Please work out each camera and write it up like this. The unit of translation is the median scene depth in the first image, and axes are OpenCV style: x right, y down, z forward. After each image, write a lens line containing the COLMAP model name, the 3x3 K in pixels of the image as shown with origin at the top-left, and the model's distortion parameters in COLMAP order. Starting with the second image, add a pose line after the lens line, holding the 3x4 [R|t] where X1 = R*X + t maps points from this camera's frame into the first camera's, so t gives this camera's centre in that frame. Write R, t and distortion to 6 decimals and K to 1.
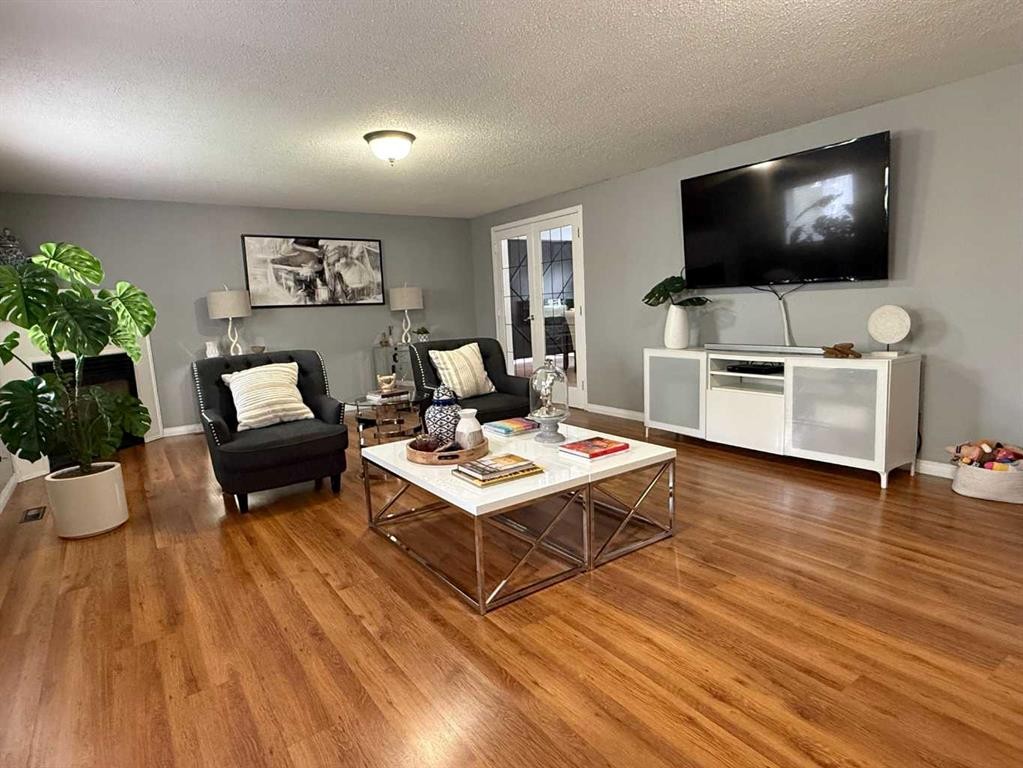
lens RADIAL K [[572.1, 0, 509.7], [0, 572.1, 388.3], [0, 0, 1]] dist [-0.000158, 0.000789]
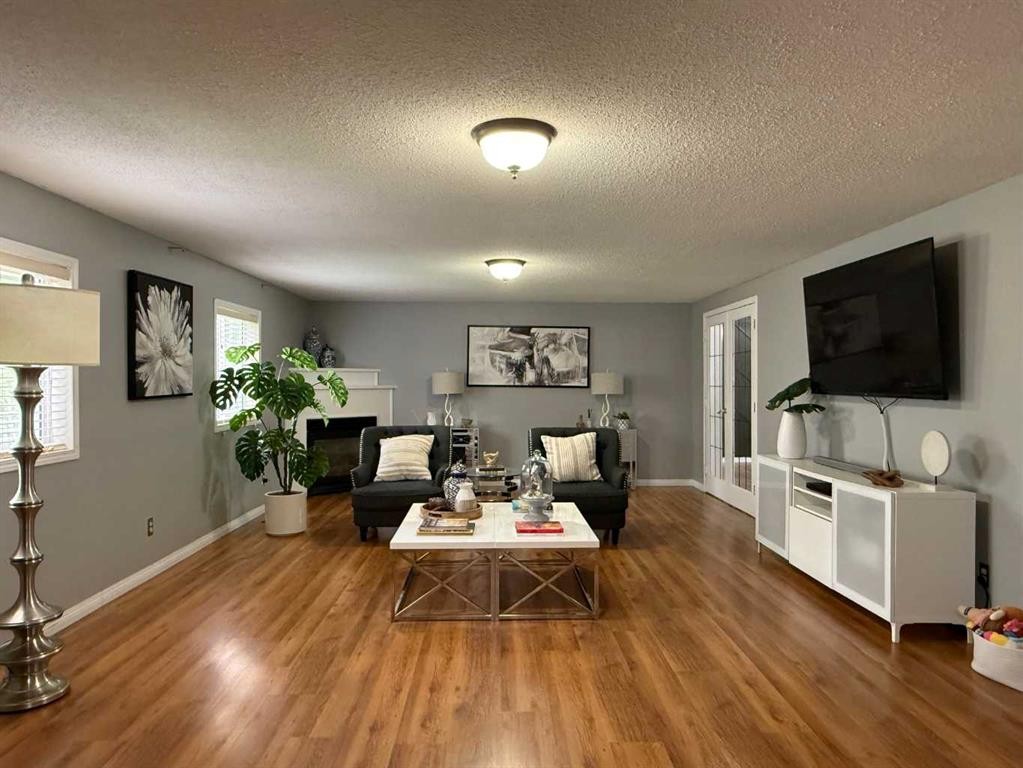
lens RADIAL K [[686.2, 0, 510.4], [0, 686.2, 387.1], [0, 0, 1]] dist [-0.000042, 0.002104]
pose [[0.831452, 0.051705, -0.553185, 0.506230], [-0.119890, 0.988900, -0.087768, -0.031161], [0.542507, 0.139296, 0.828422, -0.154318]]
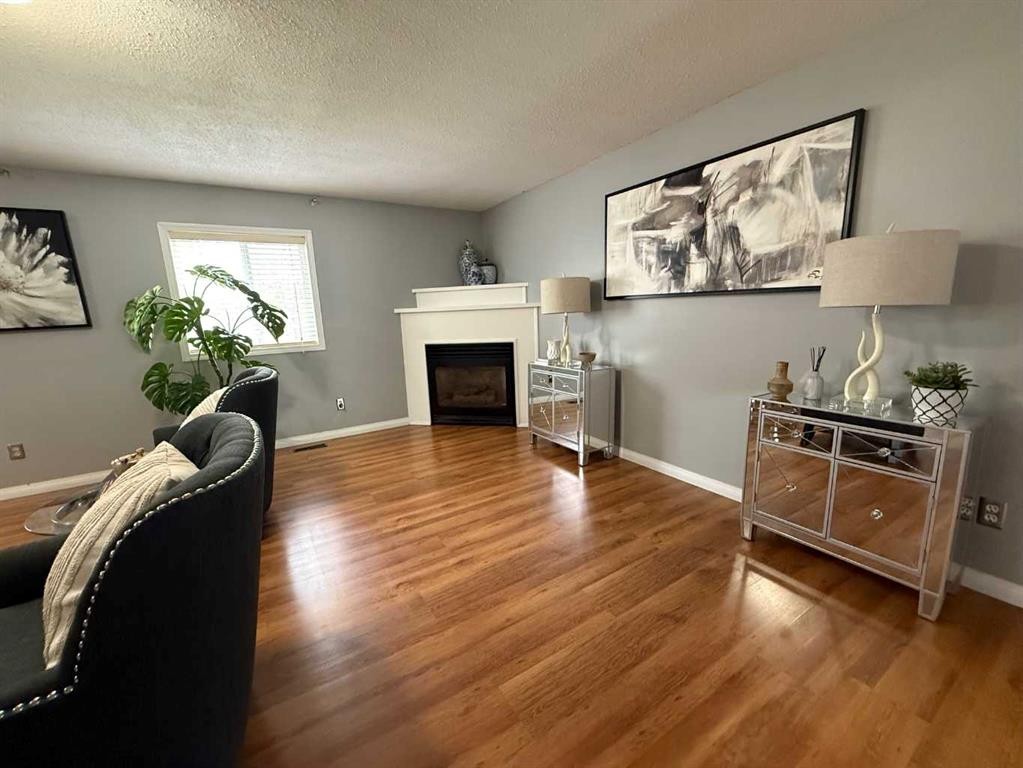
lens RADIAL K [[408.0, 0, 509.3], [0, 408.0, 384.0], [0, 0, 1]] dist [0.001382, 0.000269]
pose [[-0.054981, 0.224708, -0.972874, 0.108987], [-0.103300, 0.967839, 0.229383, -0.180027], [0.993130, 0.113109, -0.030001, 1.144522]]
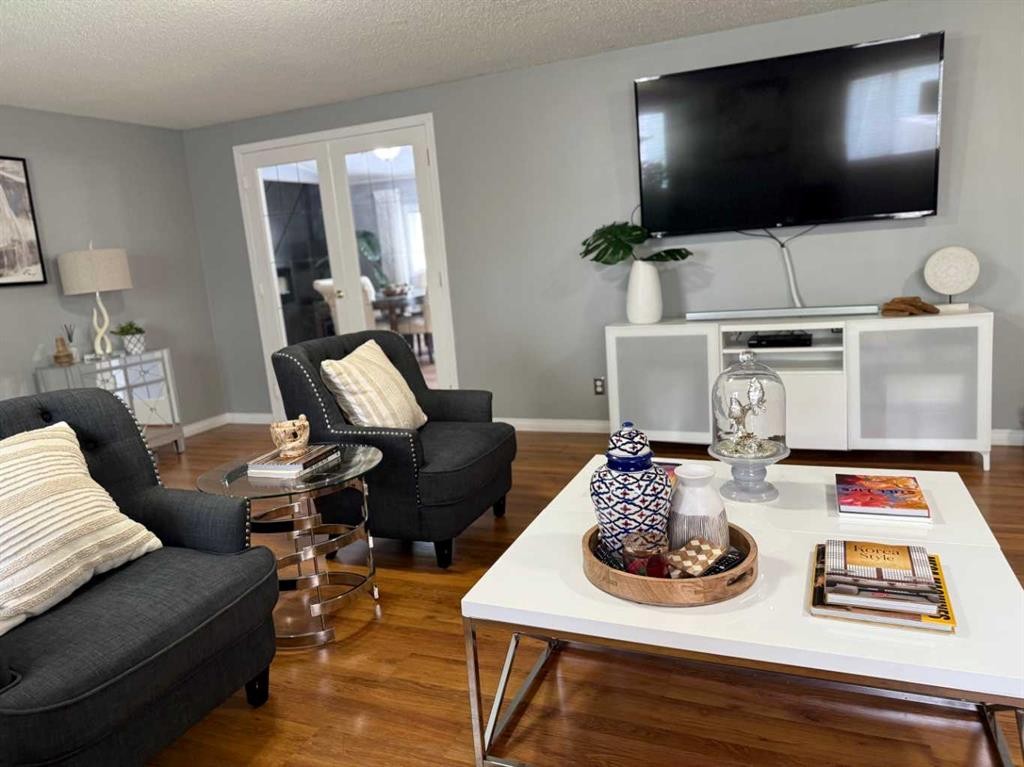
lens RADIAL K [[718.5, 0, 513.8], [0, 718.5, 386.4], [0, 0, 1]] dist [0.039050, -0.057071]
pose [[0.845263, -0.119442, 0.520831, -0.307909], [0.116555, 0.992440, 0.038437, -0.043967], [-0.521485, 0.028216, 0.852794, 0.325679]]
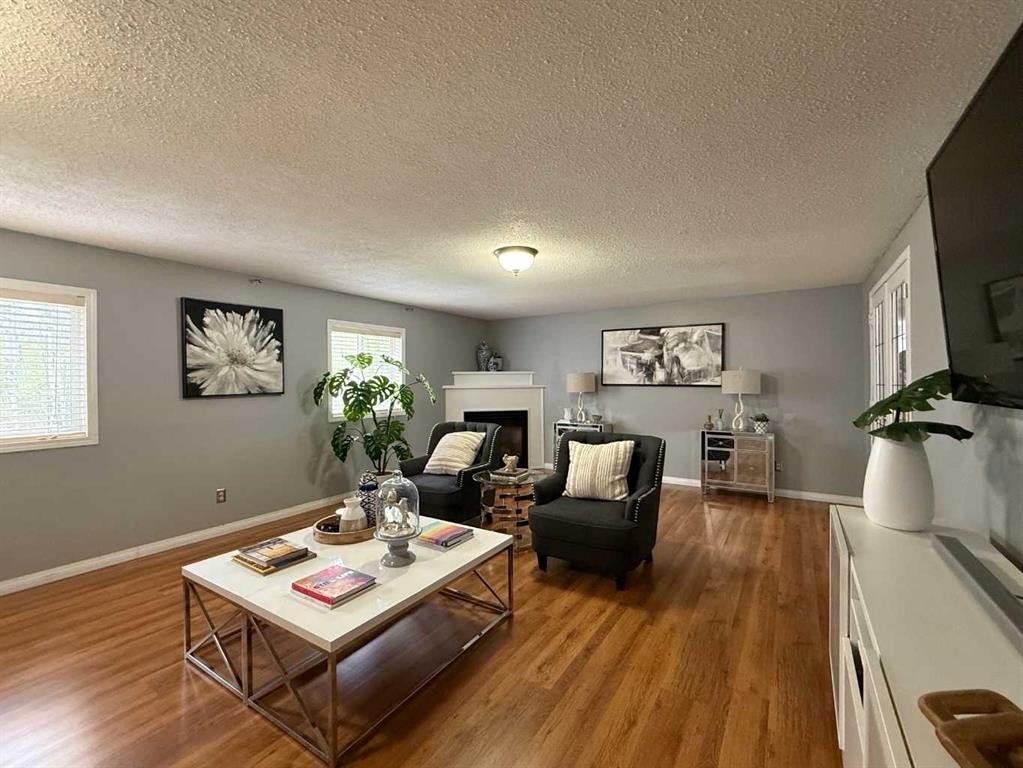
lens RADIAL K [[433.7, 0, 511.5], [0, 433.7, 384.0], [0, 0, 1]] dist [-0.003602, -0.000478]
pose [[0.376996, 0.046707, -0.925036, 0.483125], [-0.145053, 0.989382, -0.009160, -0.131527], [0.914786, 0.137632, 0.379768, 0.549582]]
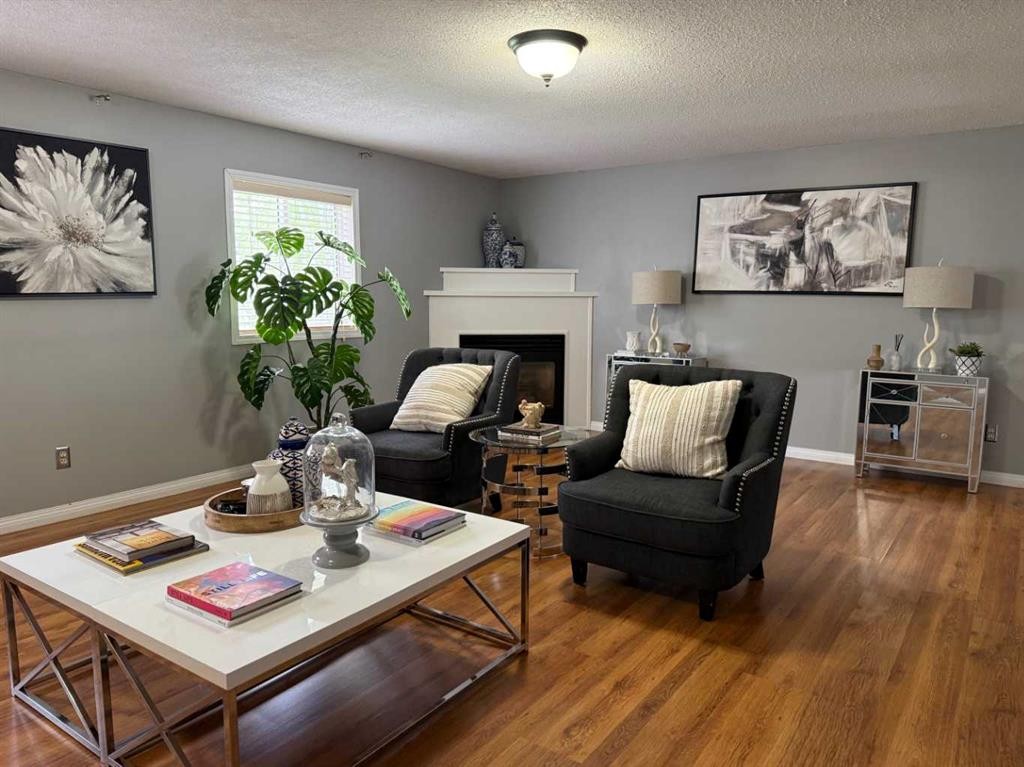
lens RADIAL K [[718.5, 0, 513.8], [0, 718.5, 386.4], [0, 0, 1]] dist [0.039050, -0.057071]
pose [[0.337828, 0.167081, -0.926259, 0.475913], [-0.159623, 0.980032, 0.118563, -0.117178], [0.927574, 0.107799, 0.357752, 0.563840]]
